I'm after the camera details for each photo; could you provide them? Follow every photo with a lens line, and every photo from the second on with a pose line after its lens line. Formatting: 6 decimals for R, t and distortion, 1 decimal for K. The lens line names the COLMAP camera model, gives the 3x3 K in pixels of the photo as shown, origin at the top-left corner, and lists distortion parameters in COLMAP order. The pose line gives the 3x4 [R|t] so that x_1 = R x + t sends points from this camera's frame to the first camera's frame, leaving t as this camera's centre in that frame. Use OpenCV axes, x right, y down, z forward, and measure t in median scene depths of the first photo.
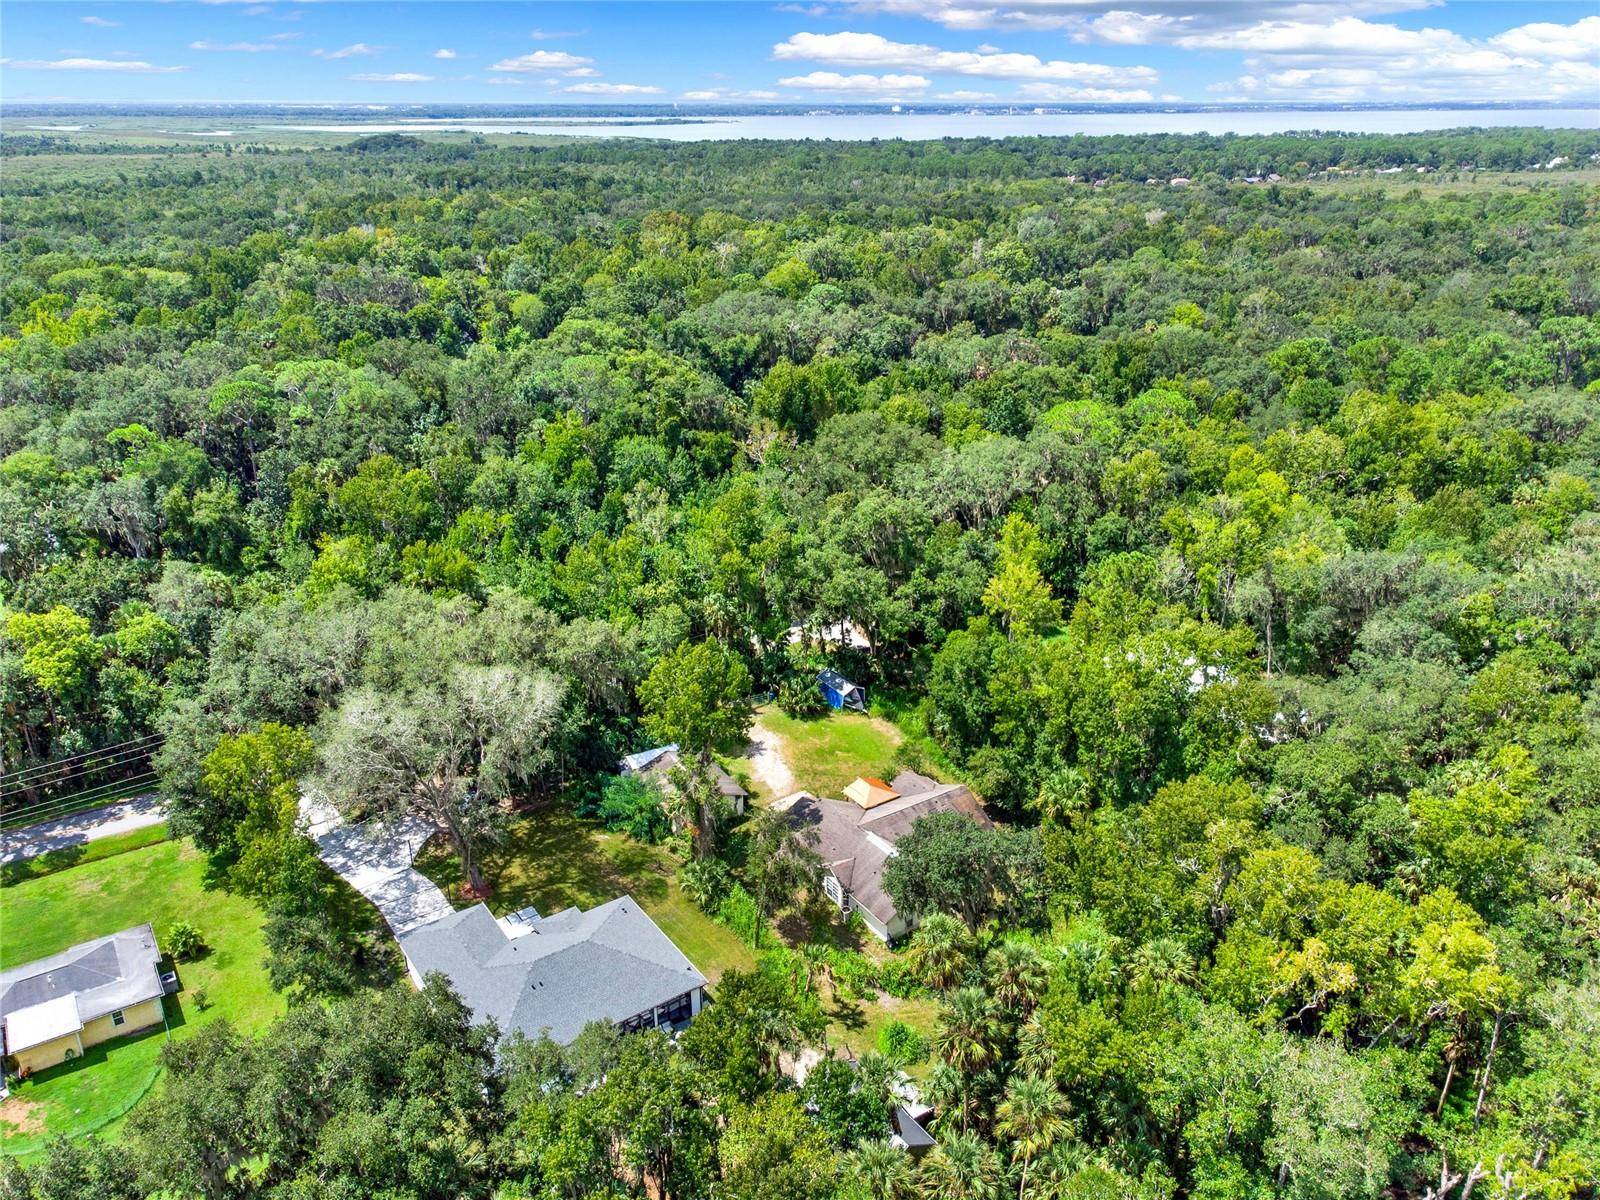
lens RADIAL K [[1211.5, 0, 804.4], [0, 1211.5, 548.0], [0, 0, 1]] dist [0.009024, 0.007460]
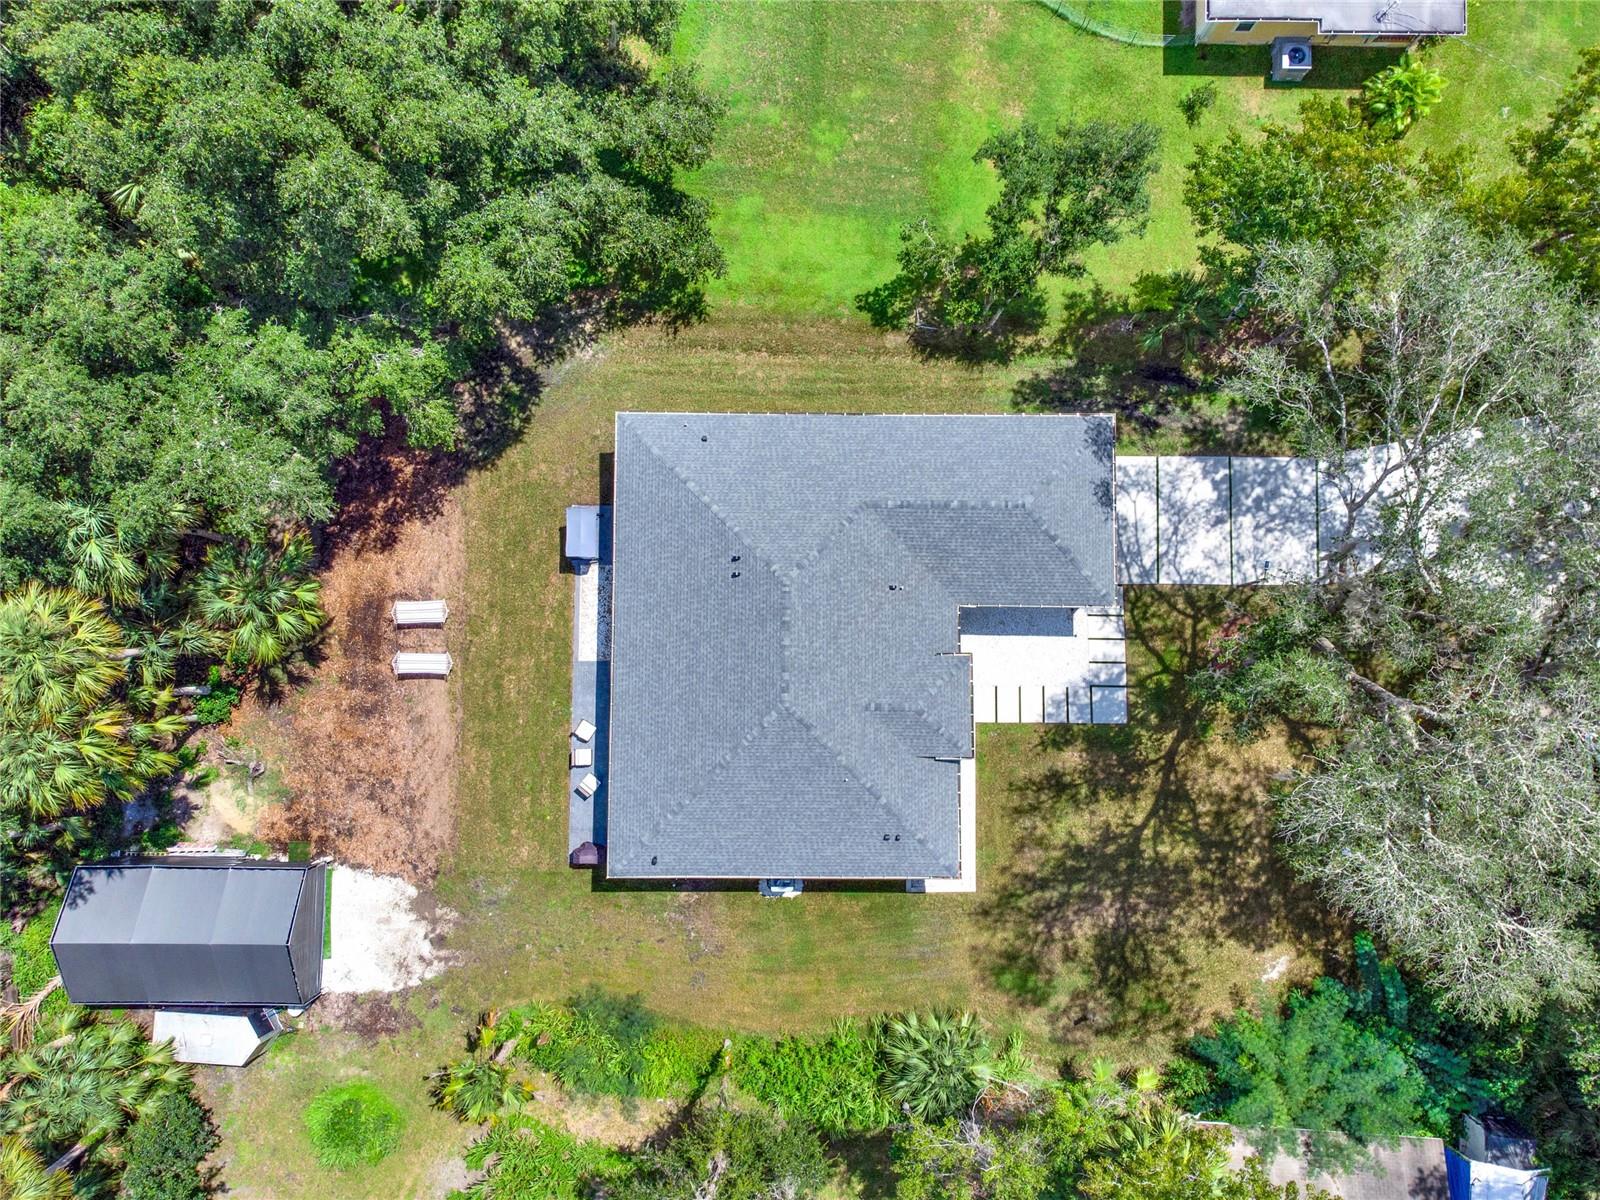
lens RADIAL K [[1209.2, 0, 808.8], [0, 1209.2, 588.9], [0, 0, 1]] dist [0.011658, 0.013414]
pose [[-0.581372, 0.811497, -0.058985, -0.168025], [-0.271560, -0.125190, 0.954245, -0.105523], [0.766982, 0.570789, 0.293152, 0.738099]]
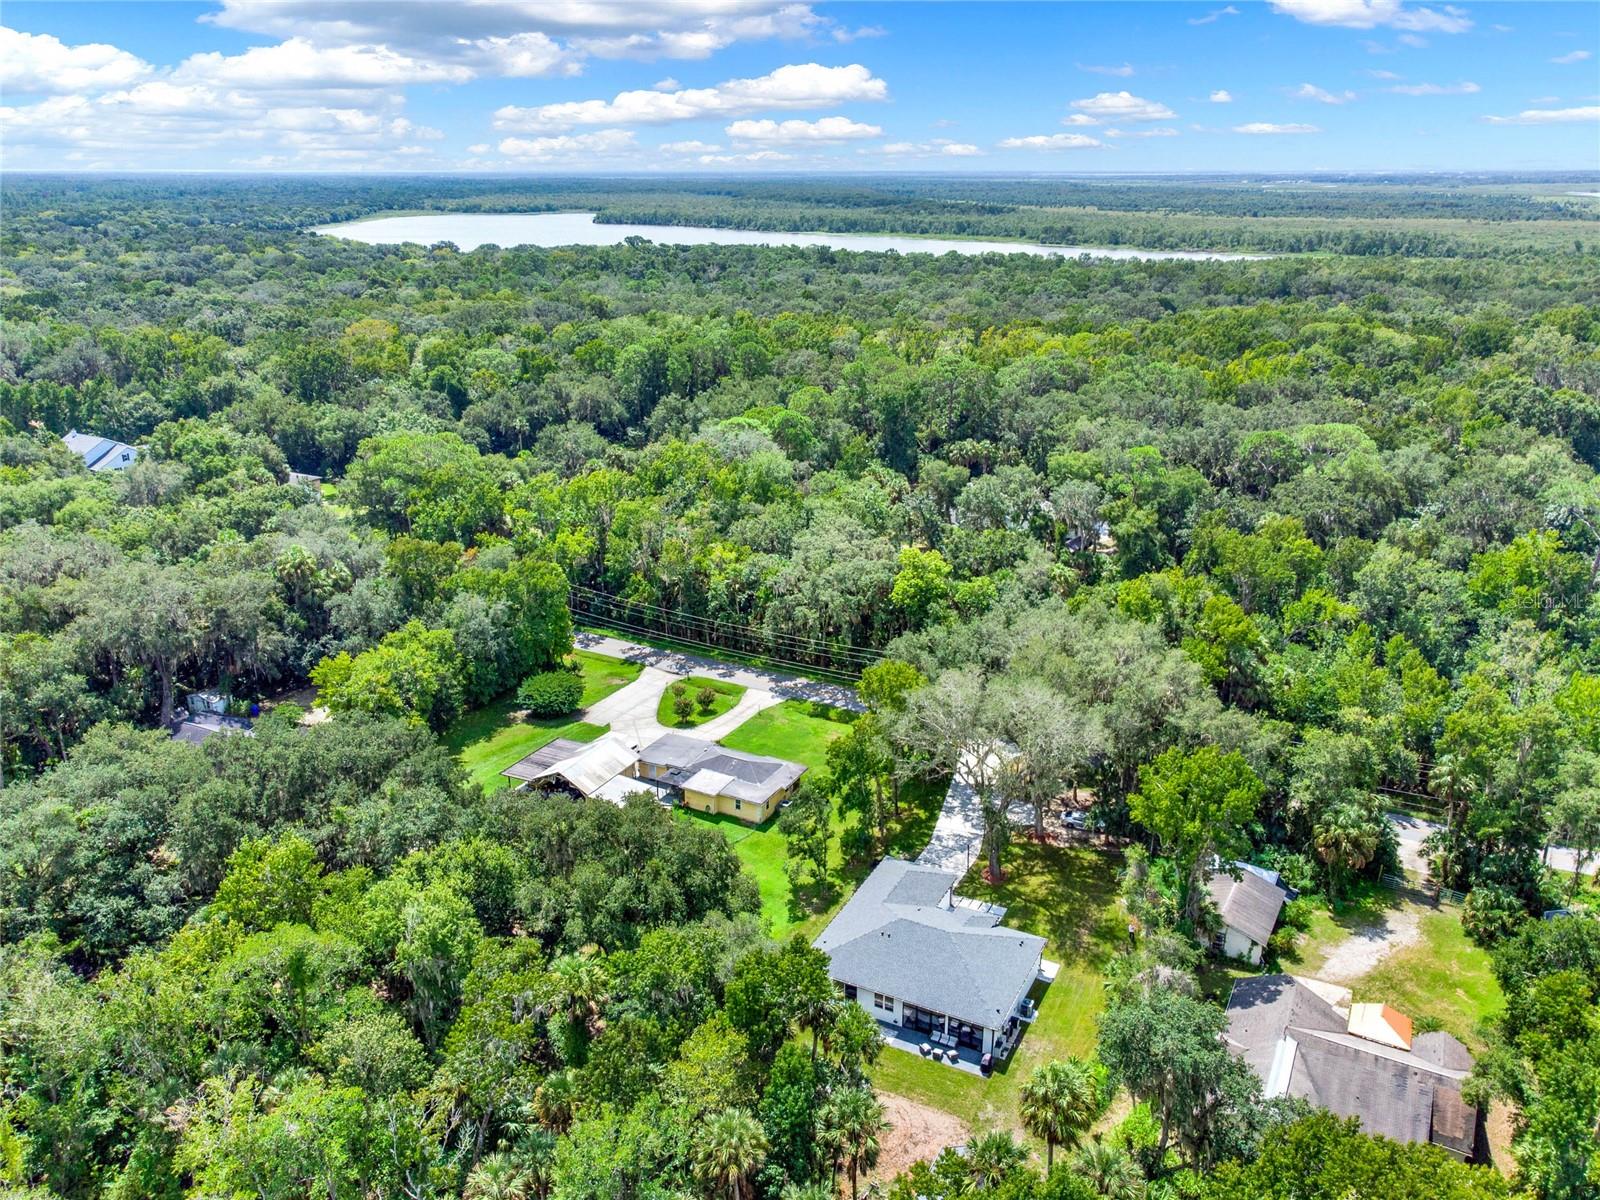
lens RADIAL K [[1209.2, 0, 808.8], [0, 1209.2, 588.9], [0, 0, 1]] dist [0.011658, 0.013414]
pose [[0.467166, 0.288278, -0.835854, 0.510100], [-0.304148, 0.940058, 0.154226, -0.085183], [0.830211, 0.182174, 0.526843, 0.230687]]
